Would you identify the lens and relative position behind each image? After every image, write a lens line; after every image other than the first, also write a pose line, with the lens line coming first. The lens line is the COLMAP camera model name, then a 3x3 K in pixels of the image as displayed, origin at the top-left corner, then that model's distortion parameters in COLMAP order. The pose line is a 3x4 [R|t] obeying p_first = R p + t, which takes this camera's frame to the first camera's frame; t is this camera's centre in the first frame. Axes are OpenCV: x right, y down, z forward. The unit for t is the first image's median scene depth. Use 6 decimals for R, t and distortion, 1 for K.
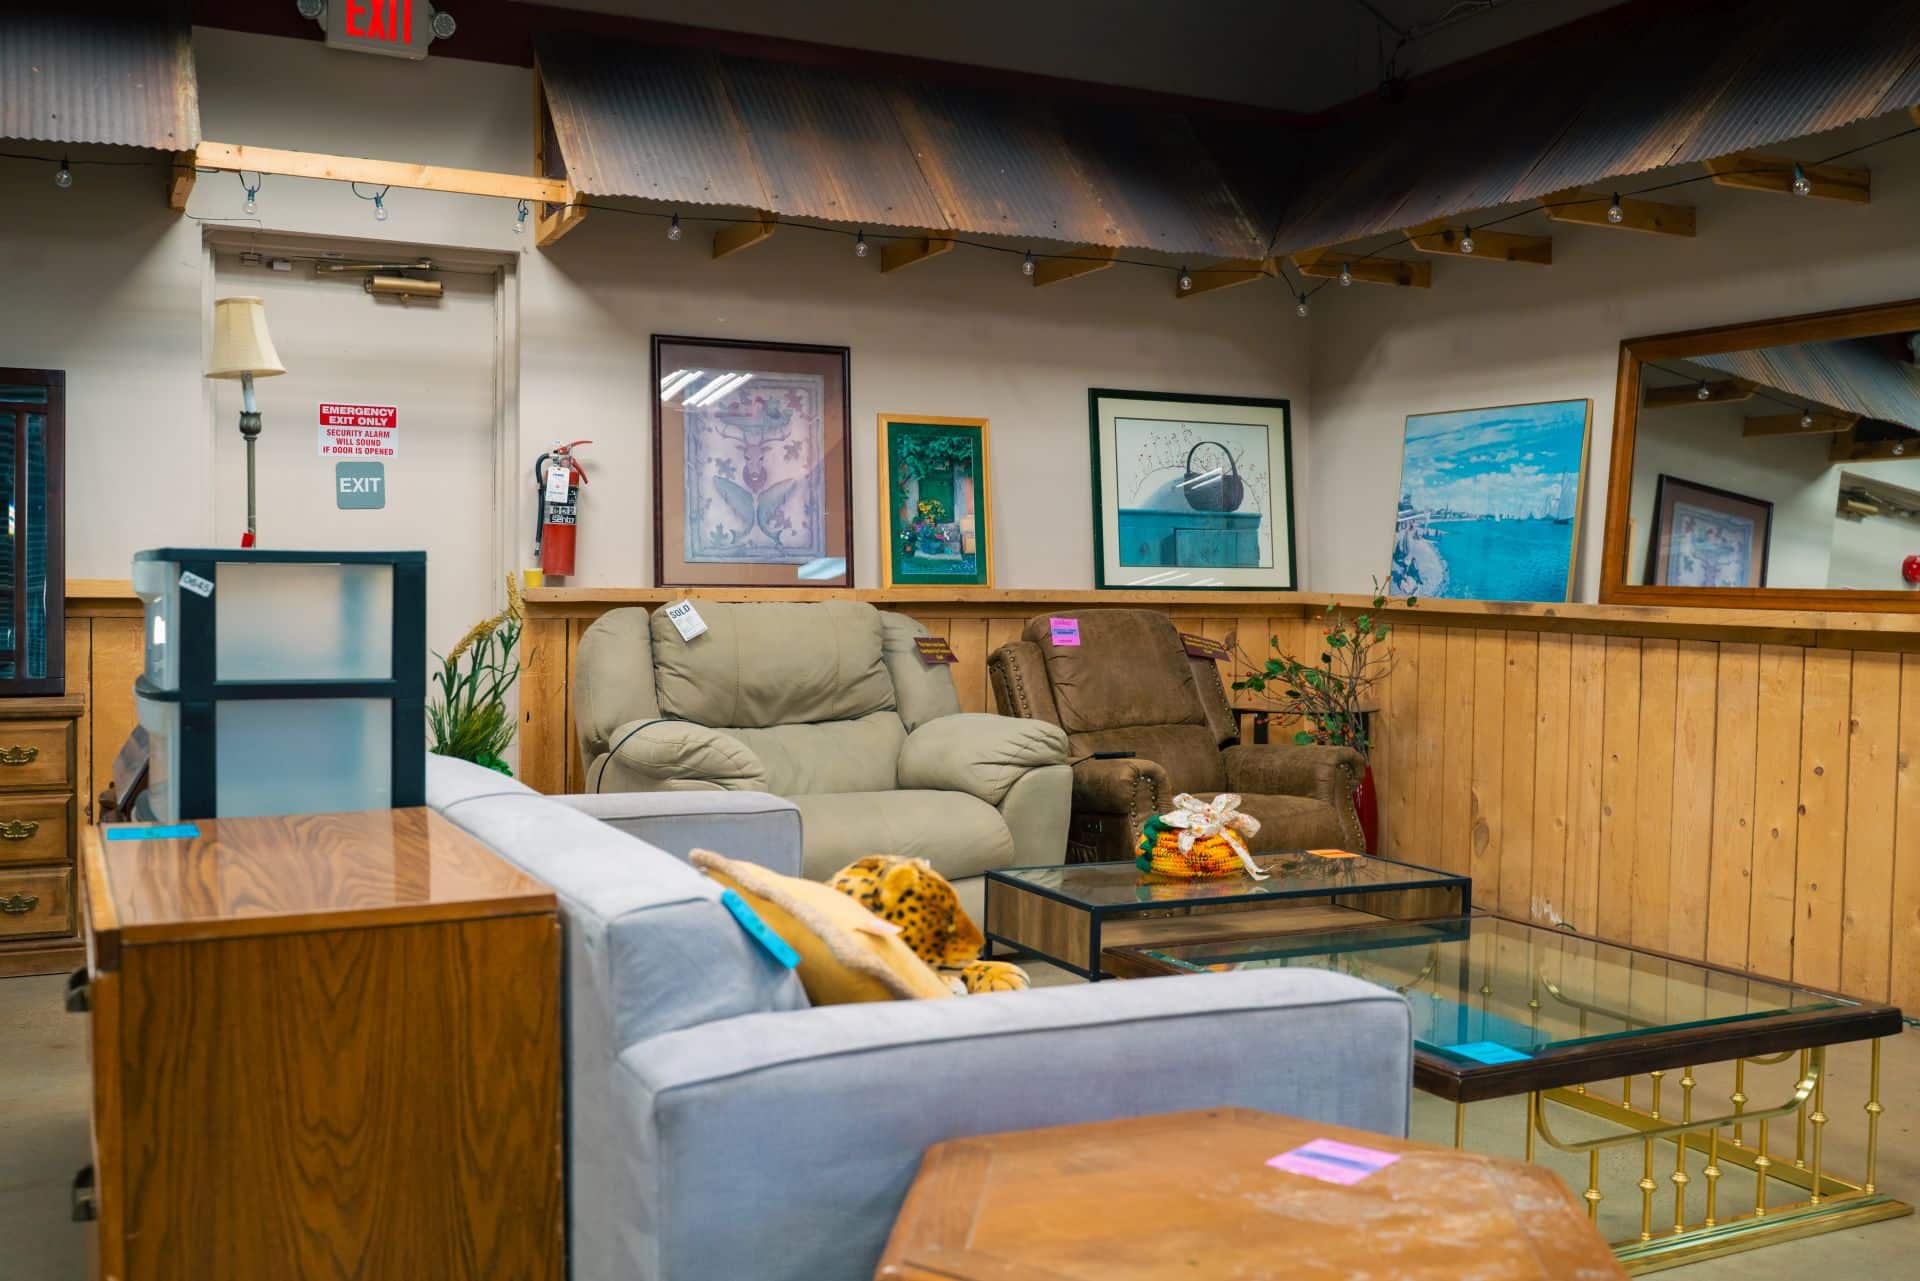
lens RADIAL K [[1919.0, 0, 966.1], [0, 1919.0, 633.2], [0, 0, 1]] dist [-0.026120, 0.000000]
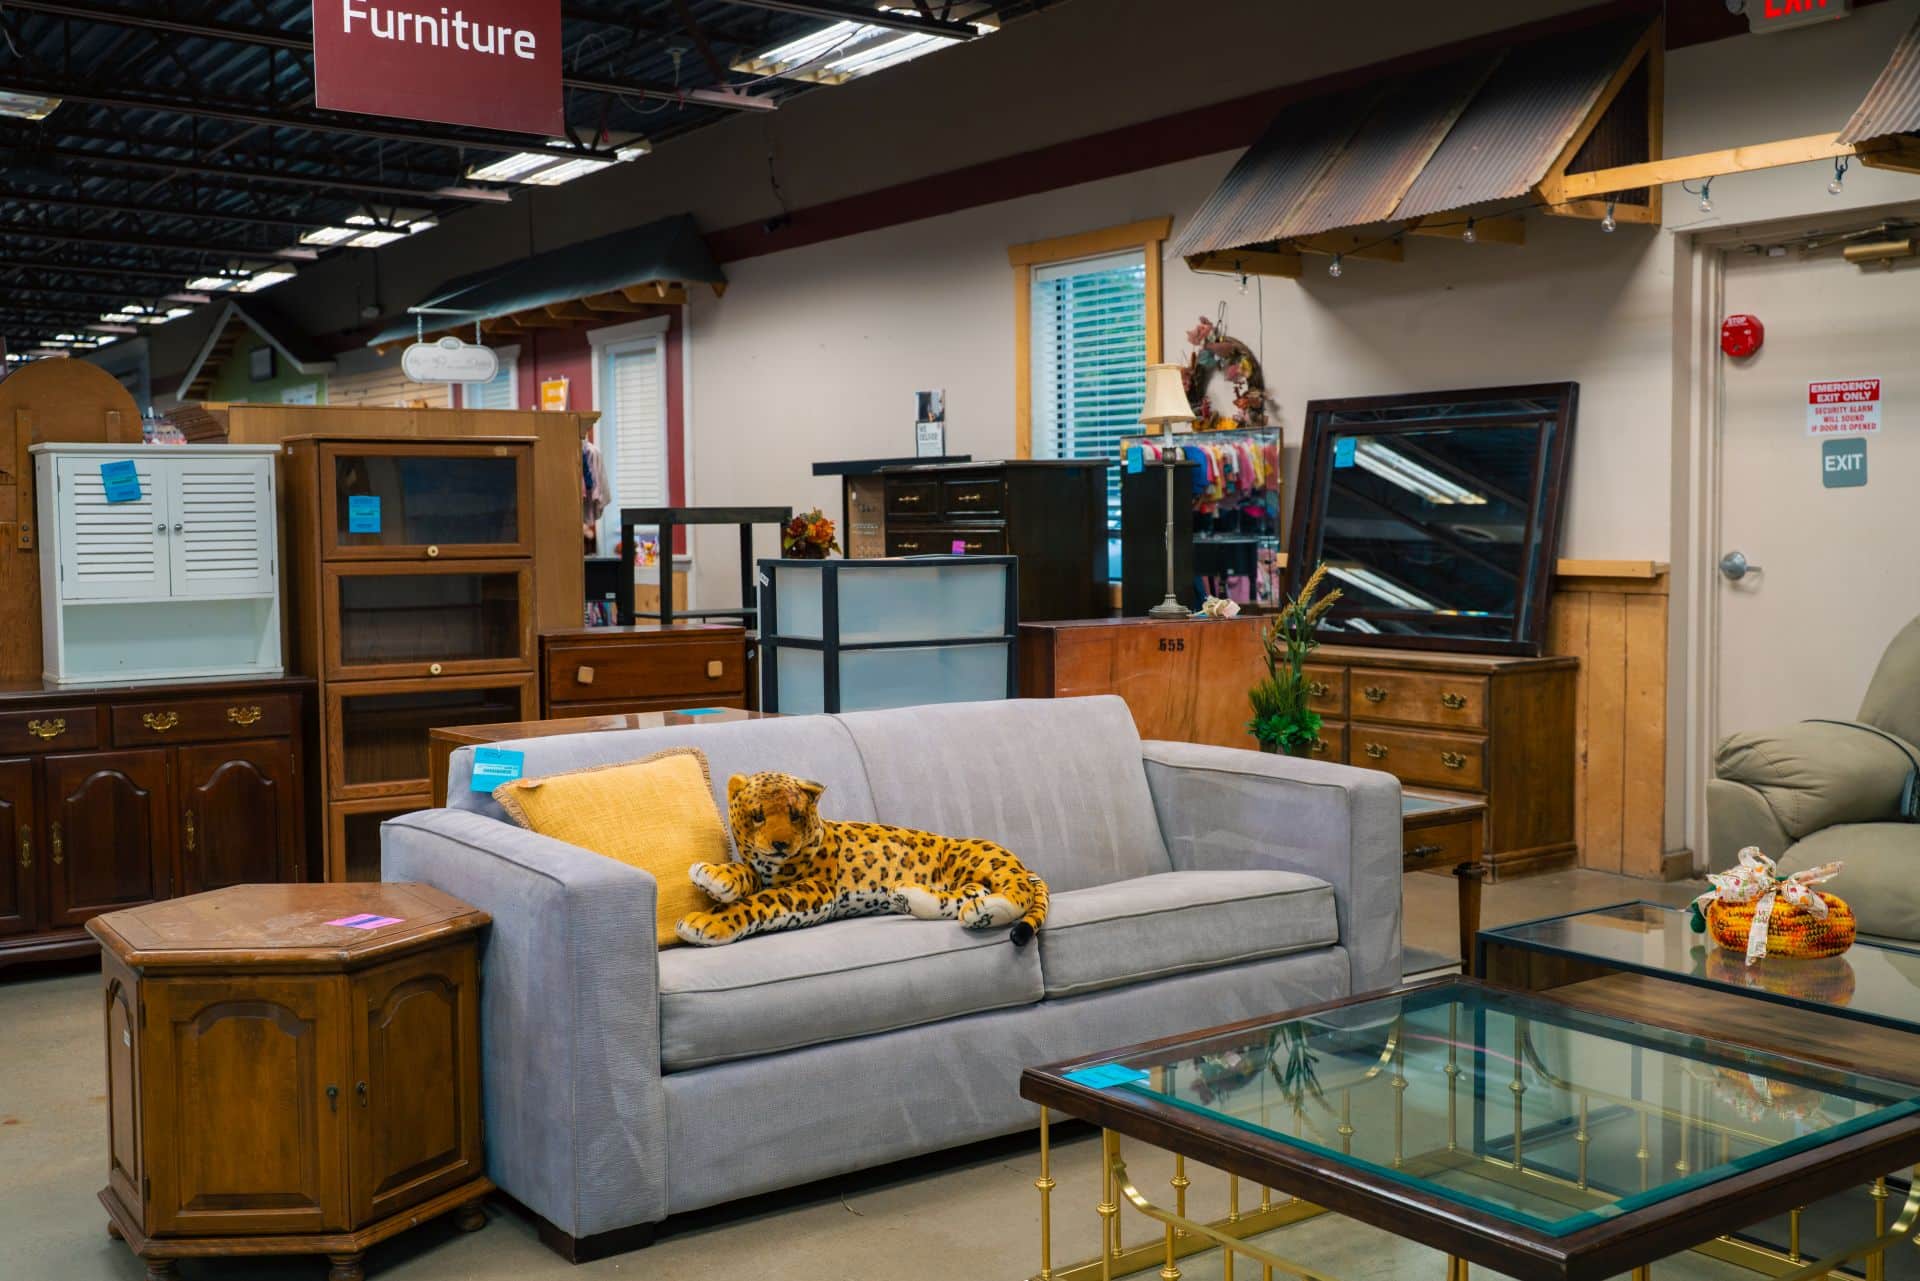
lens RADIAL K [[2023.3, 0, 964.0], [0, 2023.3, 640.3], [0, 0, 1]] dist [-0.017046, 0.000000]
pose [[0.158124, 0.045897, -0.986352, 0.628624], [-0.018482, 0.998882, 0.043517, -0.023076], [0.987246, 0.011348, 0.158796, 0.390616]]
